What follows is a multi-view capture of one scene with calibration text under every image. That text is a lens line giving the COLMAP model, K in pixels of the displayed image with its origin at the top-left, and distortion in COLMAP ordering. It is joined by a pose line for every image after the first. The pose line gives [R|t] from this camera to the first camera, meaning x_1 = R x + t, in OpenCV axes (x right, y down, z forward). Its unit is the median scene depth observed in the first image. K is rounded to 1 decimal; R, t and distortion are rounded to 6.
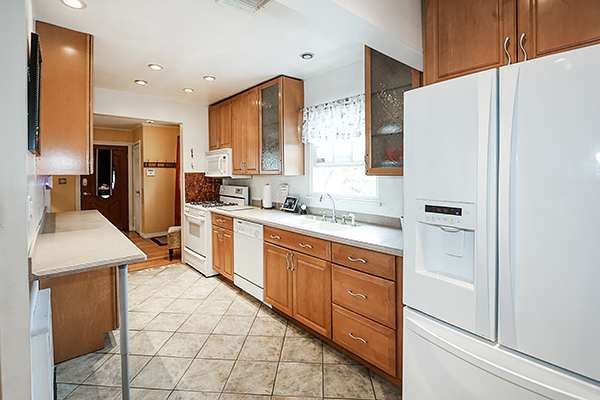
lens RADIAL K [[285.0, 0, 284.3], [0, 285.0, 168.0], [0, 0, 1]] dist [-0.008020, 0.002307]
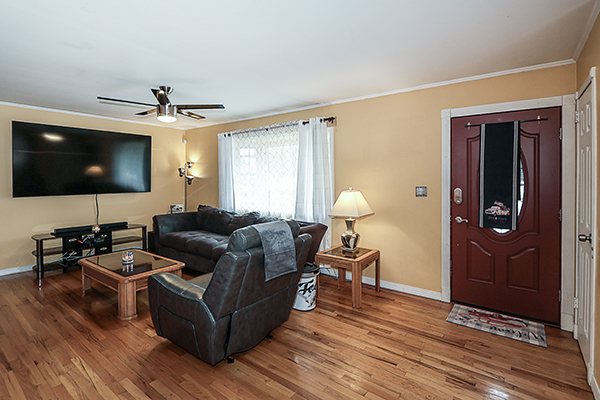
lens RADIAL K [[285.0, 0, 304.3], [0, 285.0, 175.7], [0, 0, 1]] dist [-0.008020, 0.002307]
pose [[0.254457, 0.007704, -0.967053, -0.658922], [0.012156, 0.999864, 0.011164, 0.017784], [0.967008, -0.014596, 0.254329, 1.379729]]
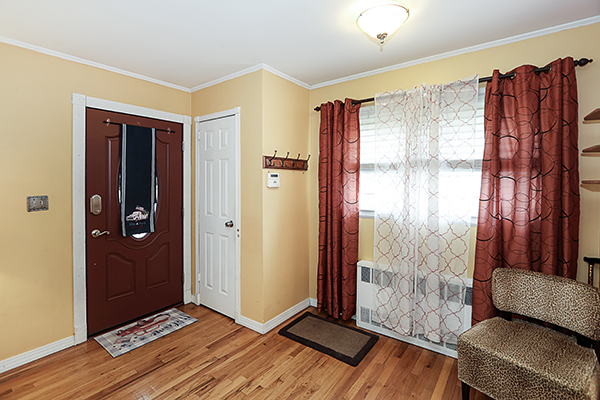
lens RADIAL K [[285.0, 0, 294.3], [0, 285.0, 180.4], [0, 0, 1]] dist [-0.008020, 0.002307]
pose [[0.970685, 0.008275, 0.240212, -1.168712], [-0.009568, 0.999945, 0.004218, 0.028819], [-0.240164, -0.006393, 0.970711, 1.207921]]
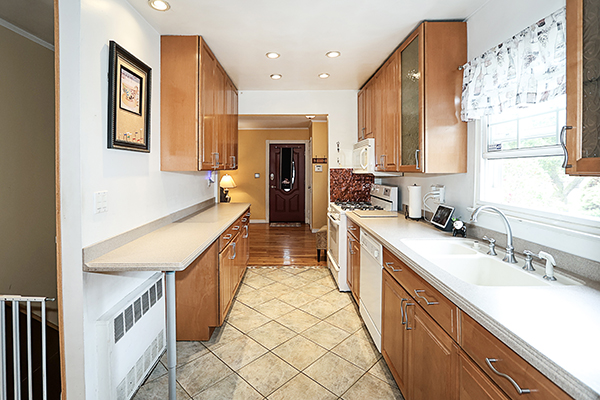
lens RADIAL K [[285.0, 0, 288.1], [0, 285.0, 169.8], [0, 0, 1]] dist [-0.008020, 0.002307]
pose [[0.787000, 0.005495, -0.616928, 0.150527], [0.006203, 0.999839, 0.016818, 0.005797], [0.616922, -0.017063, 0.786840, 0.276848]]
